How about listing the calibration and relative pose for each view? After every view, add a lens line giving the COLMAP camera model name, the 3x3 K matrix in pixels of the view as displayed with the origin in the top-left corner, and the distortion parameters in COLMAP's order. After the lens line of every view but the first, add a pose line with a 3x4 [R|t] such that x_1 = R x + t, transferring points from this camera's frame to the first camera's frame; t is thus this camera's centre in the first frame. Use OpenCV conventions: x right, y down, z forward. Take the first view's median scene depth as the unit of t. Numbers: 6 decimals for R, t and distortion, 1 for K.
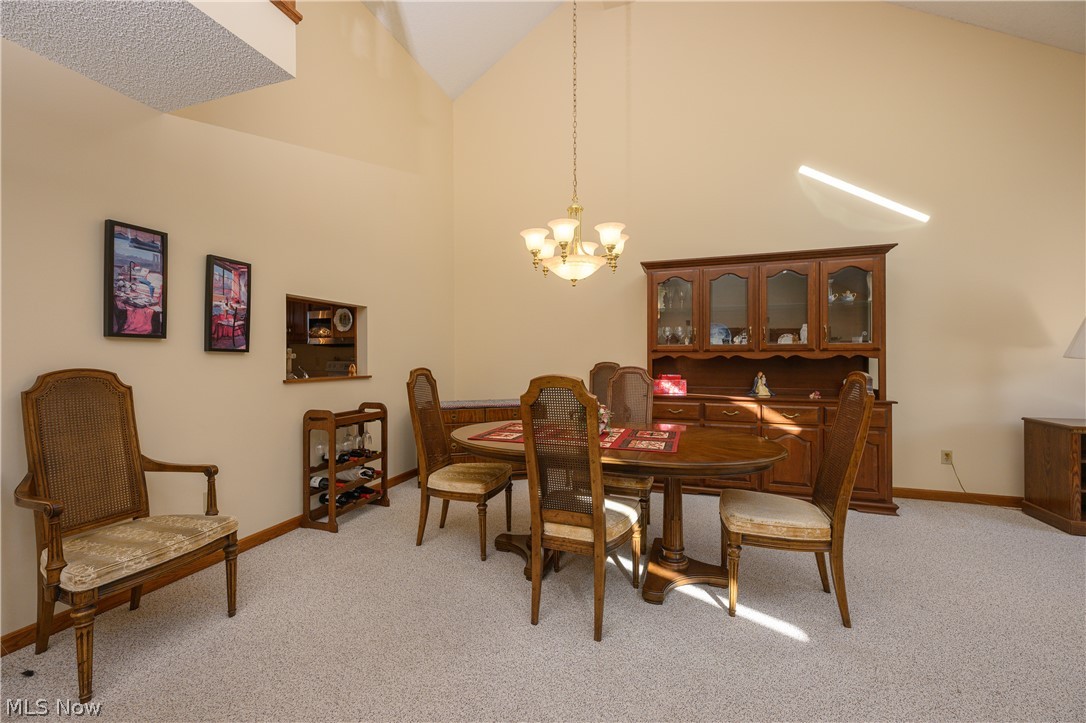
lens RADIAL K [[431.9, 0, 551.8], [0, 431.9, 359.6], [0, 0, 1]] dist [-0.000880, -0.000506]
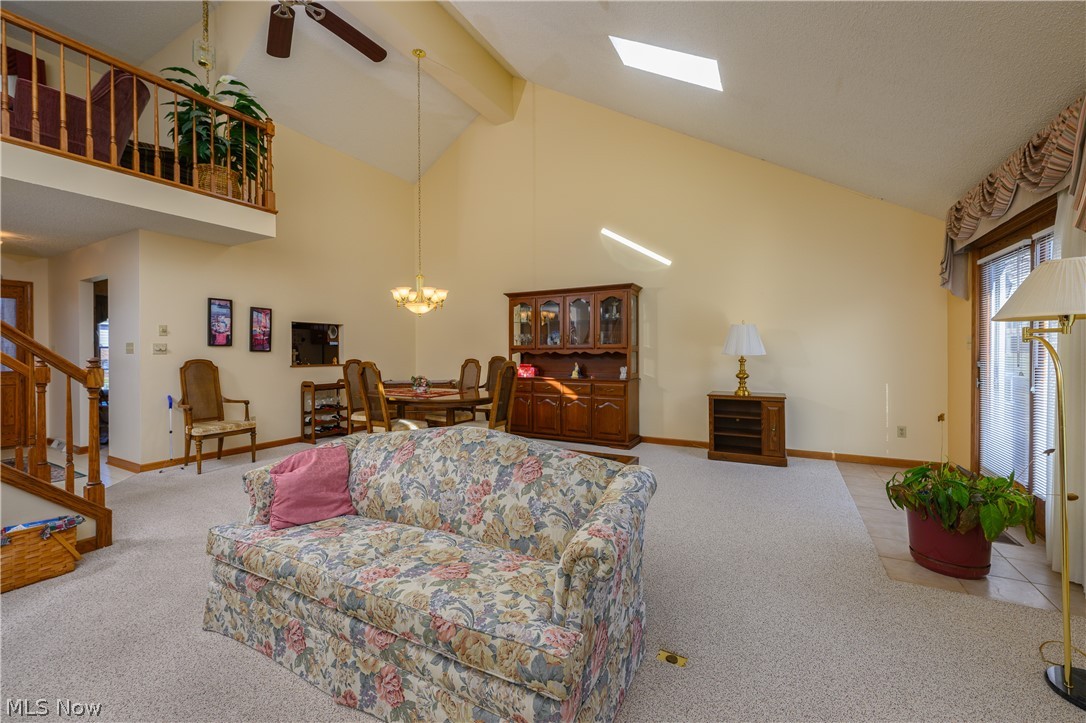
lens RADIAL K [[431.9, 0, 551.9], [0, 431.9, 353.1], [0, 0, 1]] dist [-0.000880, -0.000506]
pose [[0.986740, -0.001402, -0.162303, 0.989826], [0.001882, 0.999994, 0.002808, -0.013585], [0.162299, -0.003076, 0.986737, -0.844851]]
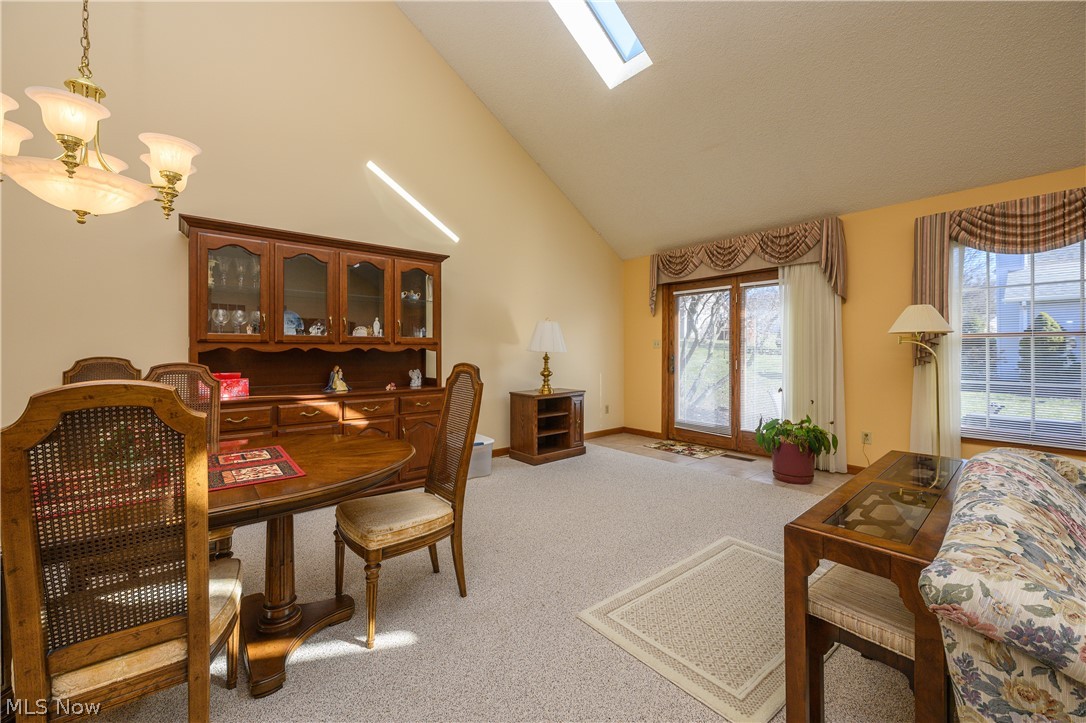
lens RADIAL K [[431.9, 0, 549.8], [0, 431.9, 349.6], [0, 0, 1]] dist [-0.000880, -0.000506]
pose [[0.523219, 0.002675, 0.852194, -0.103734], [0.004110, 0.999976, -0.005662, 0.000781], [-0.852188, 0.006465, 0.523195, 0.180867]]
